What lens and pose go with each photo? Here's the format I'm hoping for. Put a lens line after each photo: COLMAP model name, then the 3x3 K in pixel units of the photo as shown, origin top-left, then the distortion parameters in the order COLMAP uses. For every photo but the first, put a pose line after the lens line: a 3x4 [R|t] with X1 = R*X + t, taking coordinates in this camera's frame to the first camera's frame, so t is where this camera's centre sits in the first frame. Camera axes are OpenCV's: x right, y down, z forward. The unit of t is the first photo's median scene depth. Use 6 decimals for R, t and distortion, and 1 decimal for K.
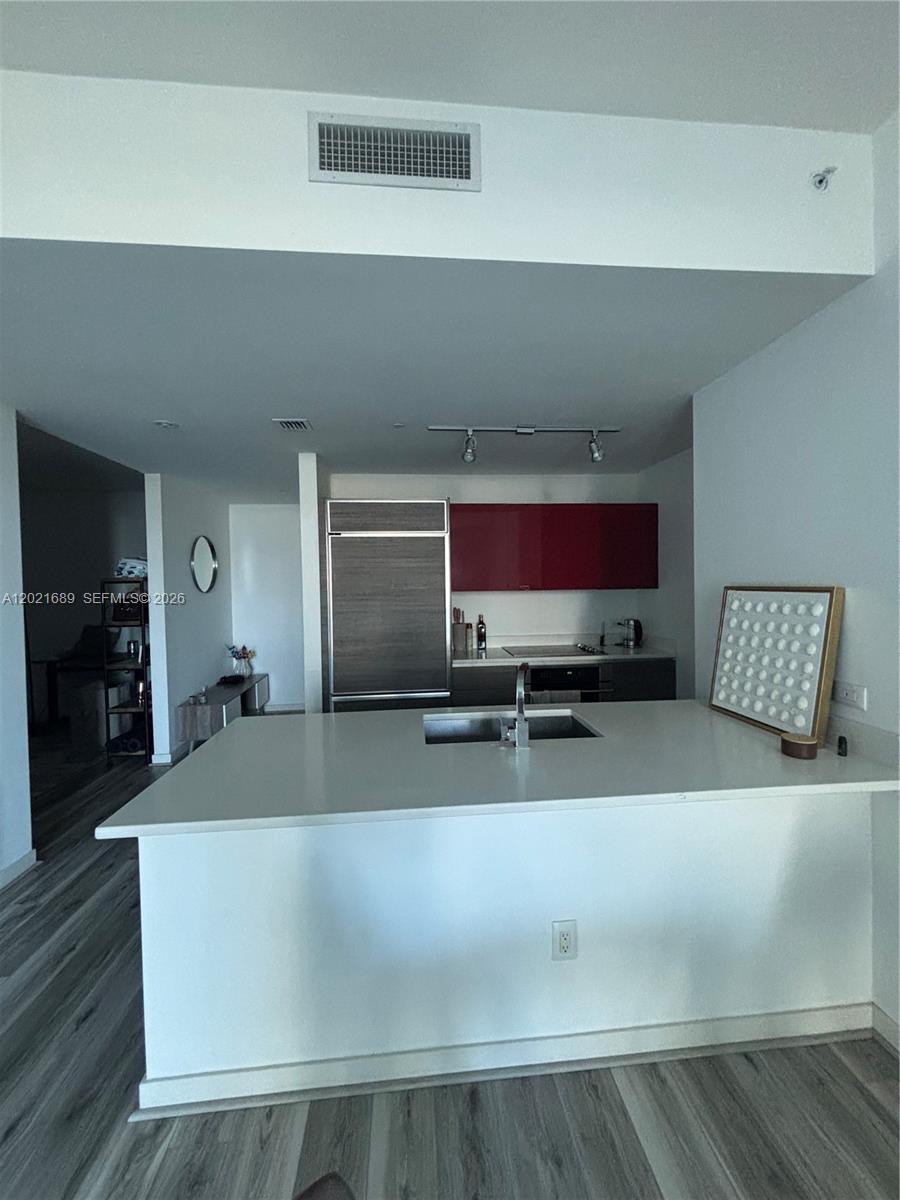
lens RADIAL K [[488.9, 0, 456.6], [0, 488.9, 591.4], [0, 0, 1]] dist [0.010116, -0.000702]
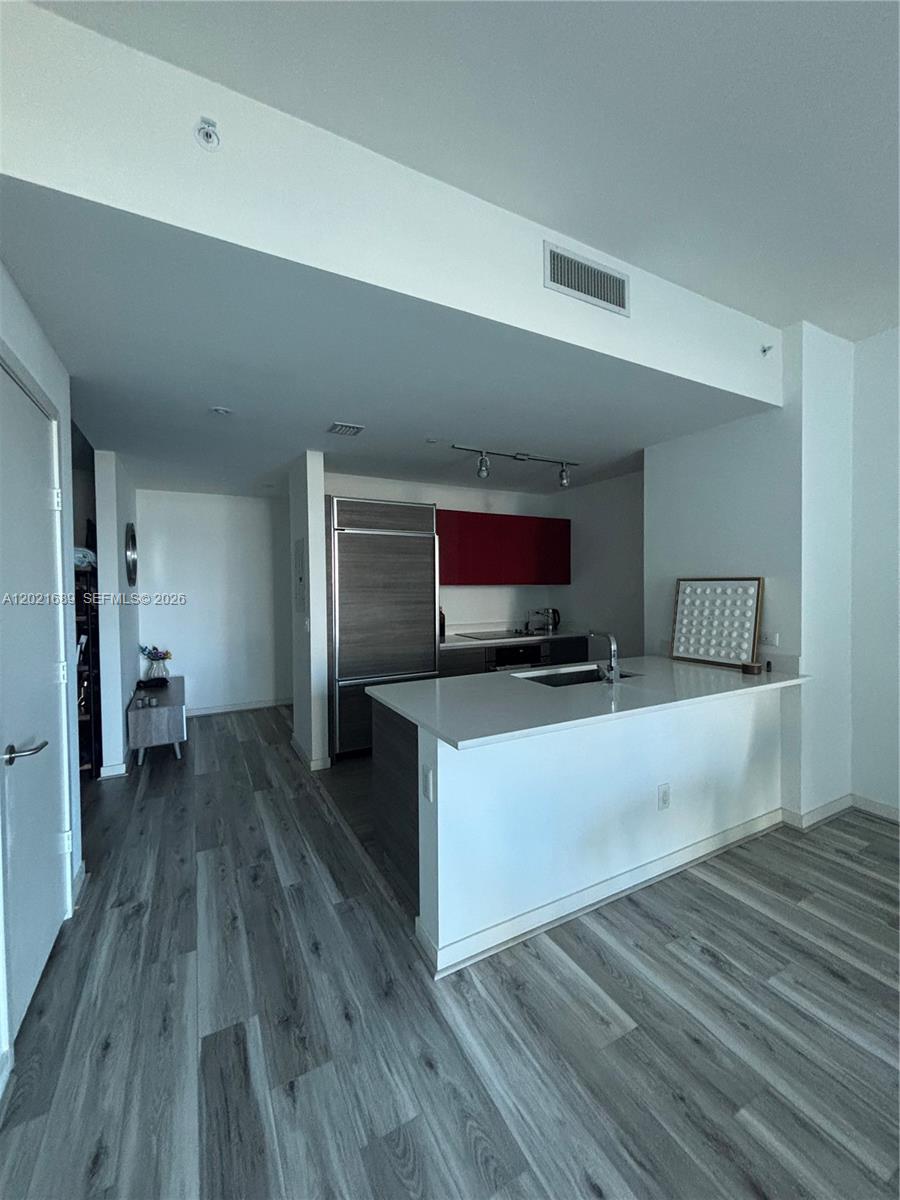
lens RADIAL K [[488.9, 0, 456.6], [0, 488.9, 591.4], [0, 0, 1]] dist [0.010116, -0.000702]
pose [[0.916420, 0.002085, 0.400214, -0.730216], [0.000517, 0.999979, -0.006394, 0.040412], [-0.400219, 0.006066, 0.916400, -0.133900]]
